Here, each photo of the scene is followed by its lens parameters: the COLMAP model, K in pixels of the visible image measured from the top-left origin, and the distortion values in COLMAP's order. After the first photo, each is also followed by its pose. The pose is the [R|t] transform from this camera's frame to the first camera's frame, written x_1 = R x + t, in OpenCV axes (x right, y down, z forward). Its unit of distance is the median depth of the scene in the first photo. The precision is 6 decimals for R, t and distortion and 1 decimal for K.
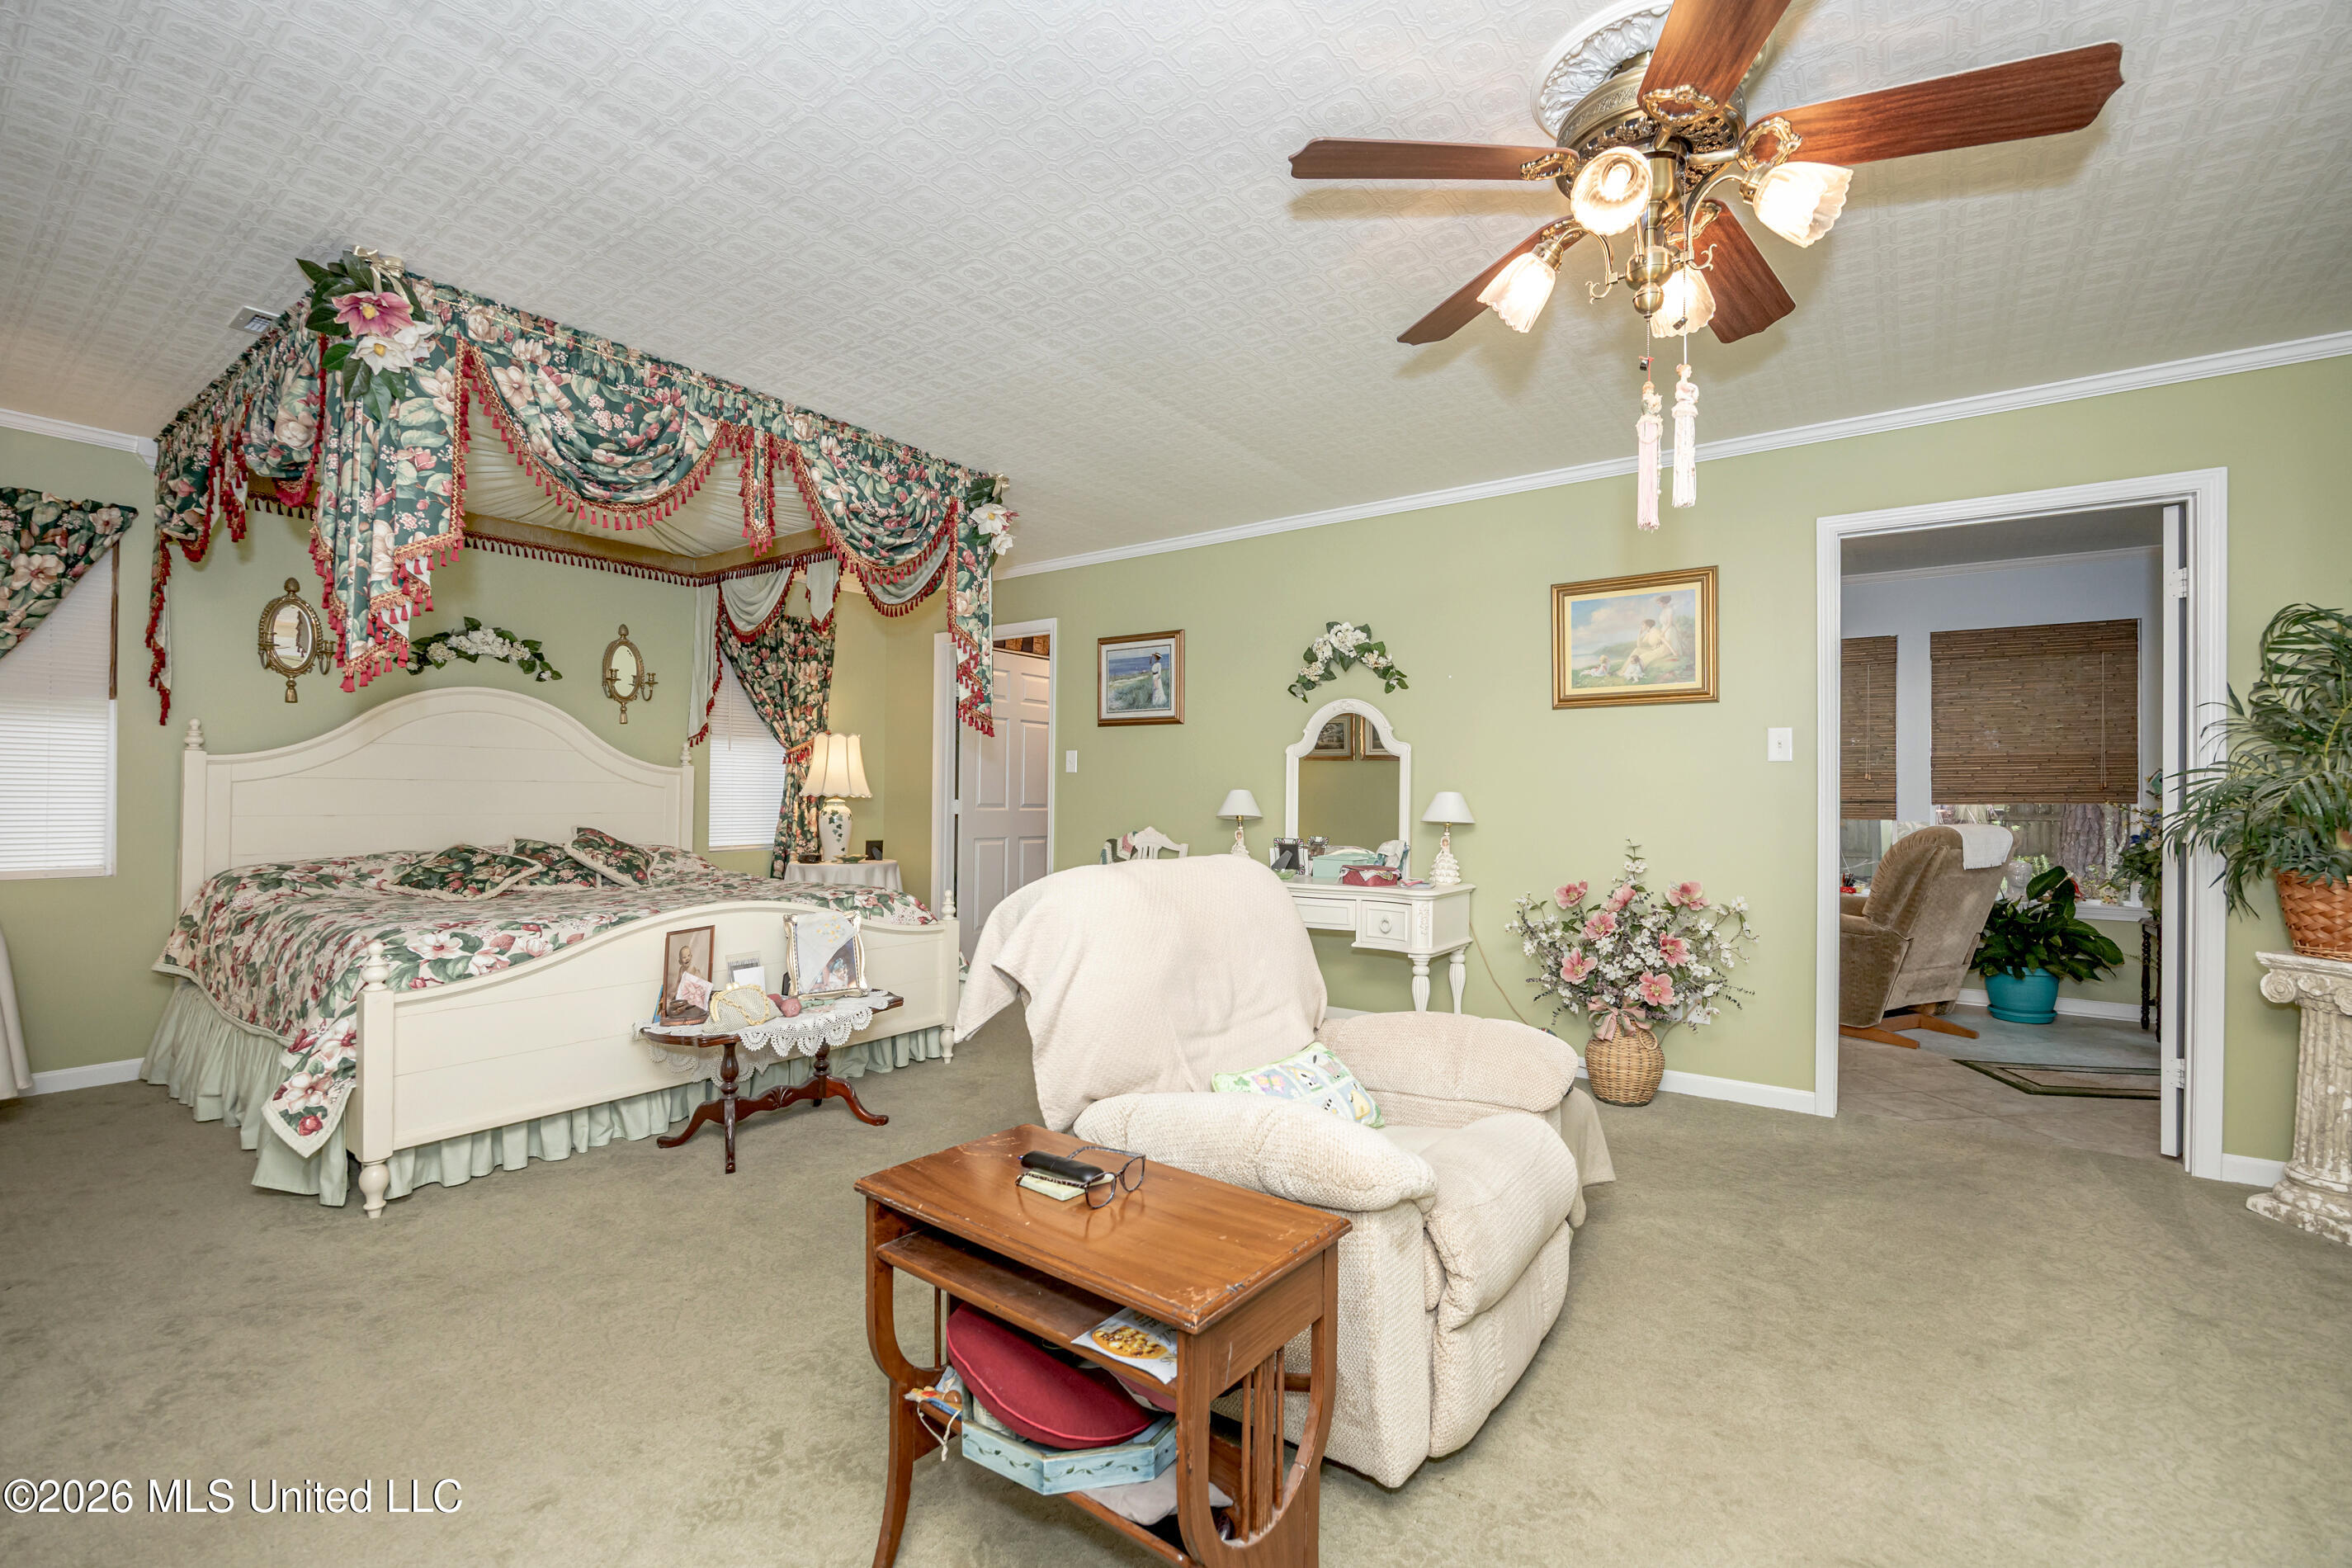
lens RADIAL K [[1039.8, 0, 1182.5], [0, 1039.8, 792.4], [0, 0, 1]] dist [-0.001693, -0.000109]
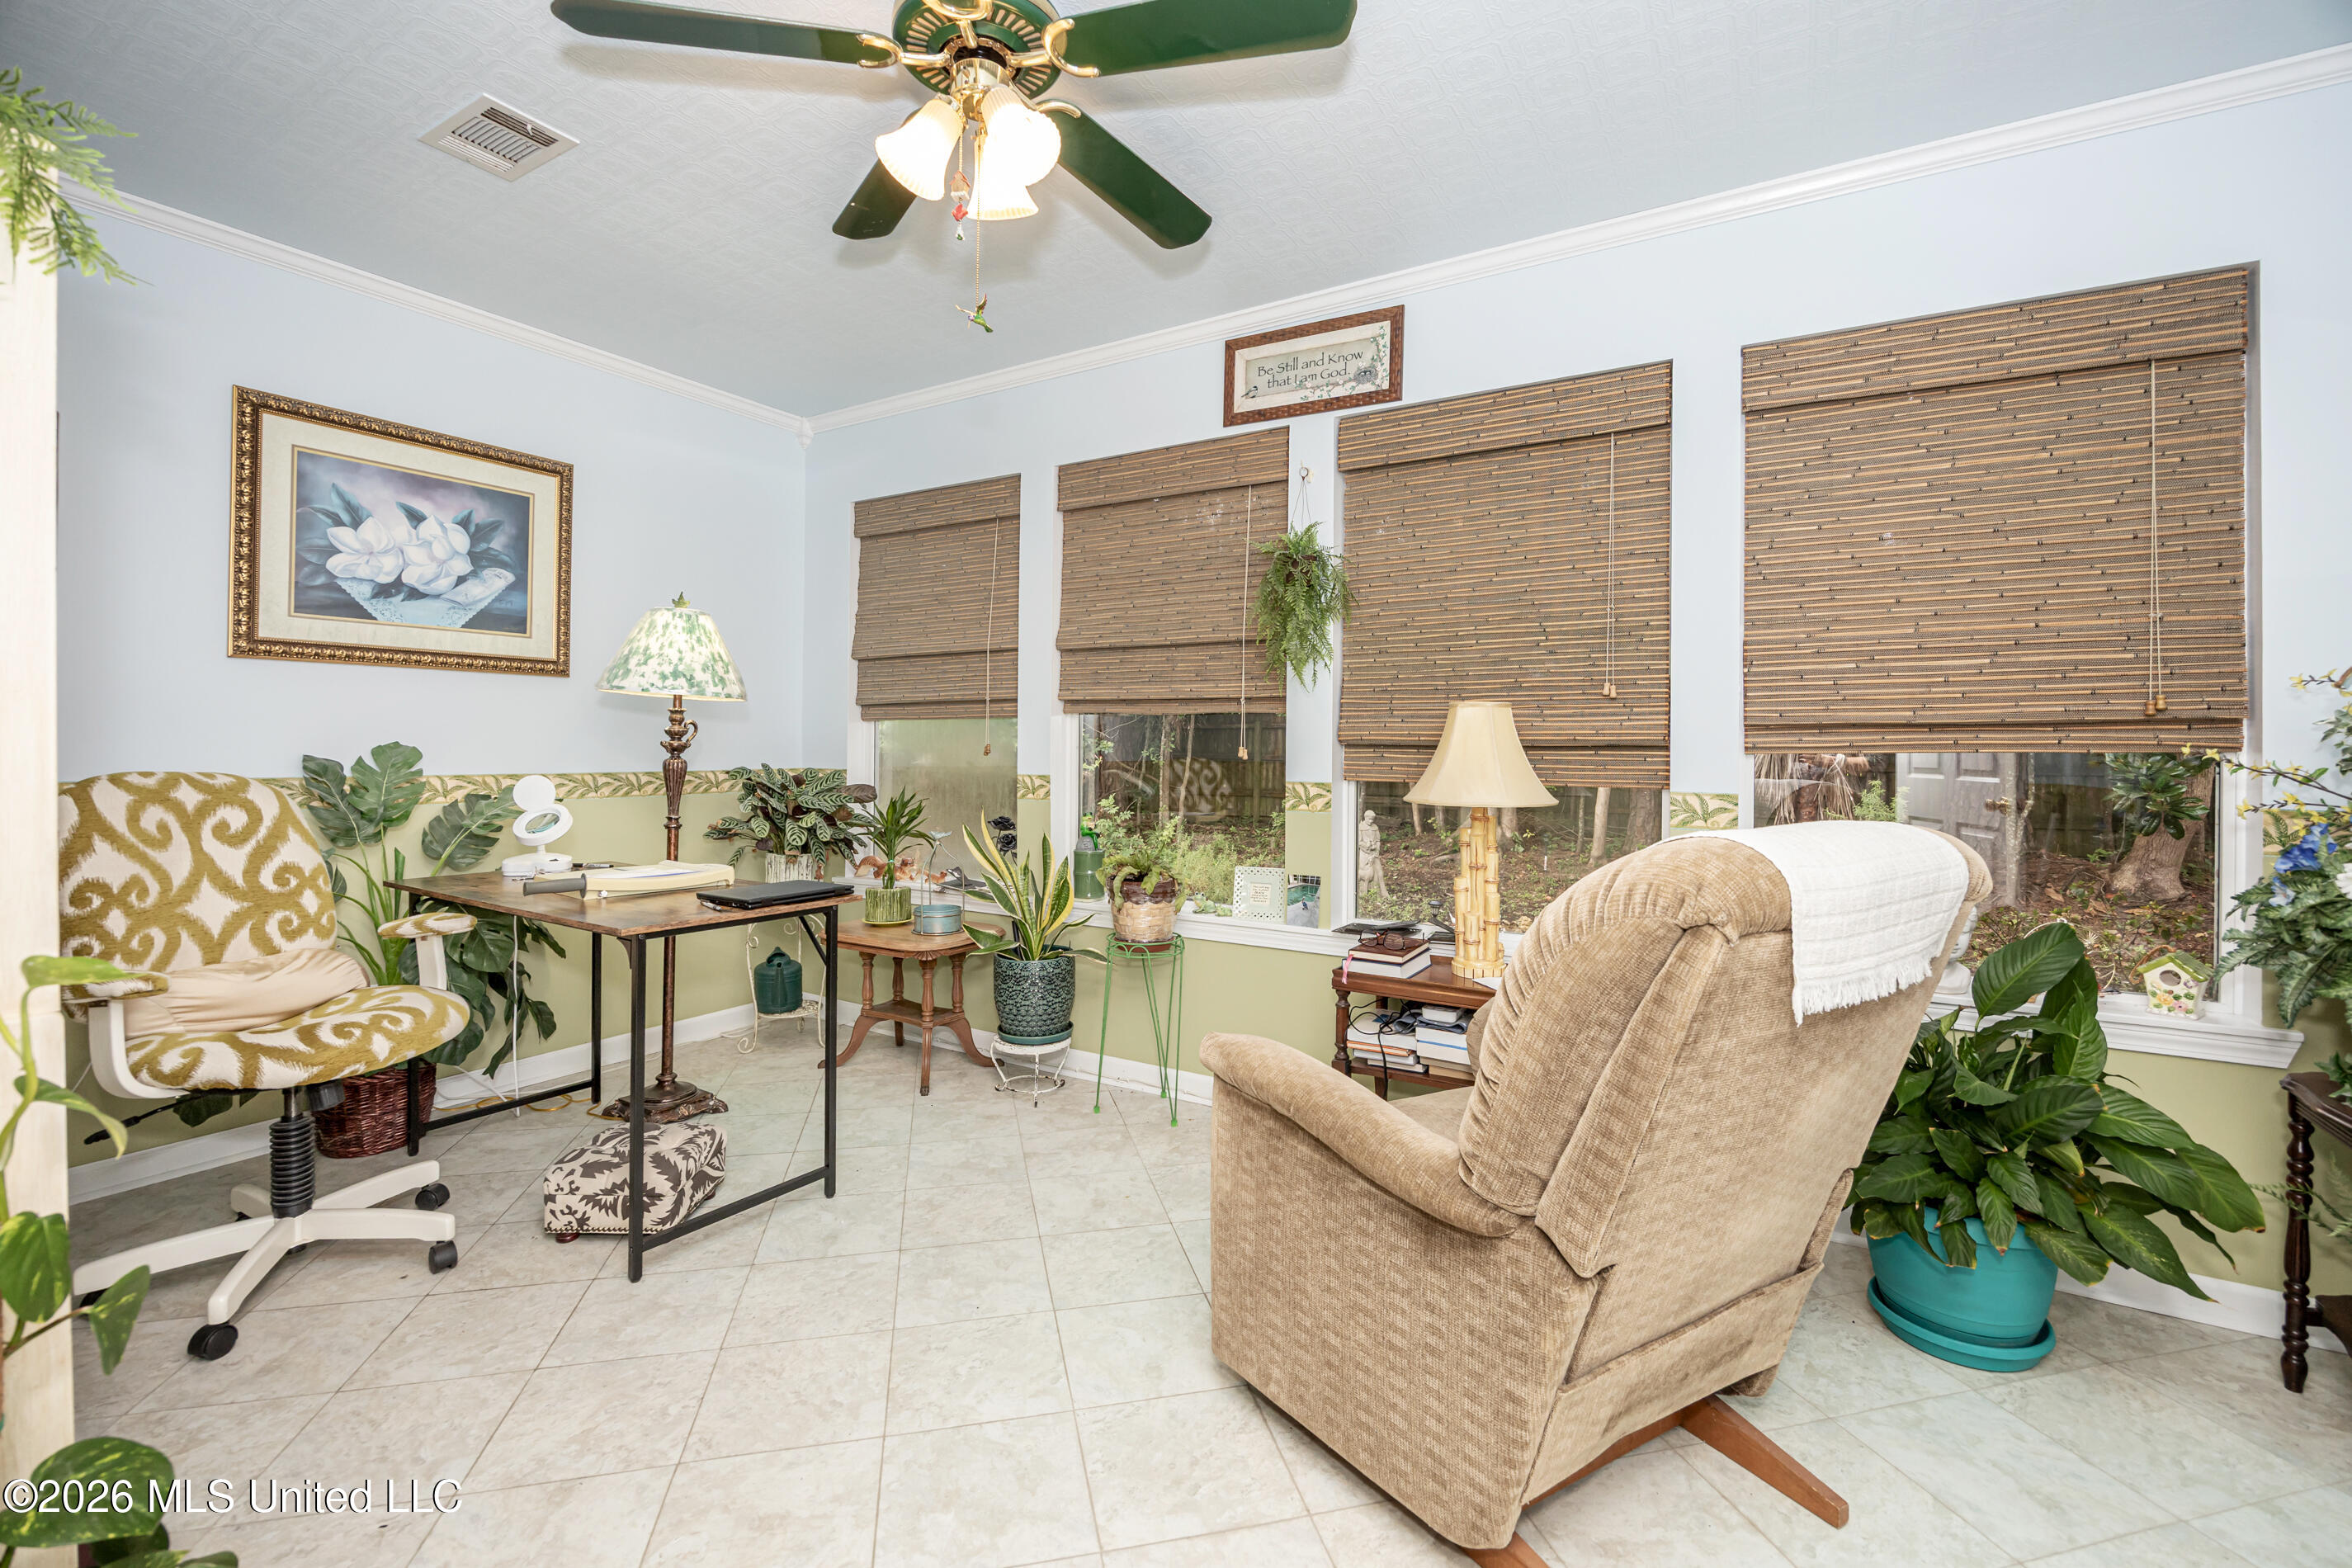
lens RADIAL K [[1021.5, 0, 1168.7], [0, 1021.5, 772.6], [0, 0, 1]] dist [-0.001612, -0.000080]
pose [[0.997092, 0.003215, 0.076142, 0.508541], [-0.004484, 0.999854, 0.016500, 0.014589], [-0.076078, -0.016794, 0.996960, 0.672299]]
